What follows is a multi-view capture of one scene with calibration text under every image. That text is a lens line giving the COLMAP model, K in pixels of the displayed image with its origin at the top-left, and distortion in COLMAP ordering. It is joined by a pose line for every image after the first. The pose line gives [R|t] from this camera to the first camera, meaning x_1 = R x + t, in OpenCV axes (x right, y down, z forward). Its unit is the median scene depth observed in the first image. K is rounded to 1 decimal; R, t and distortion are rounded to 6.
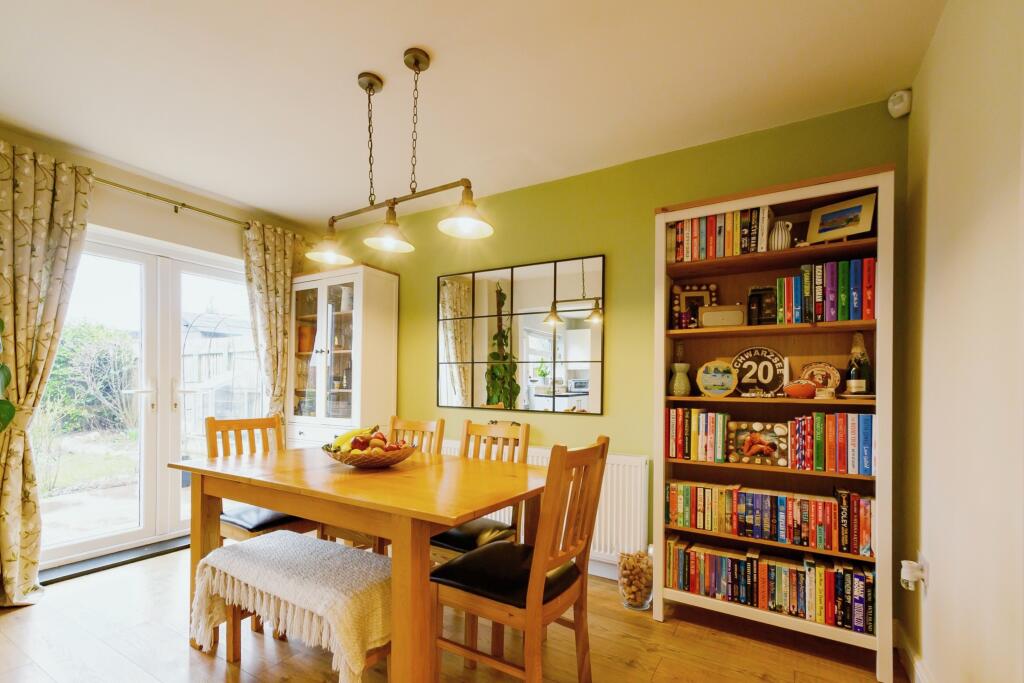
lens RADIAL K [[462.5, 0, 506.0], [0, 462.5, 393.5], [0, 0, 1]] dist [0.003288, 0.000773]
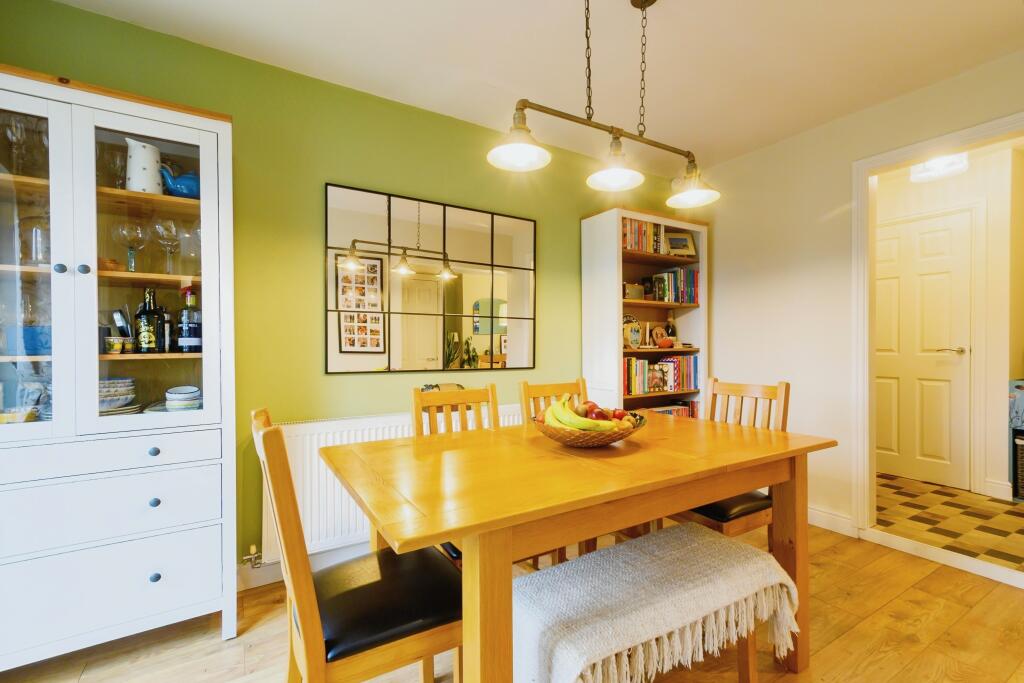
lens RADIAL K [[462.5, 0, 514.3], [0, 462.5, 350.5], [0, 0, 1]] dist [0.003288, 0.000773]
pose [[0.439500, -0.034905, 0.897564, -1.008743], [0.012199, 0.999384, 0.032891, -0.039583], [-0.898160, -0.003506, 0.439655, 0.727038]]
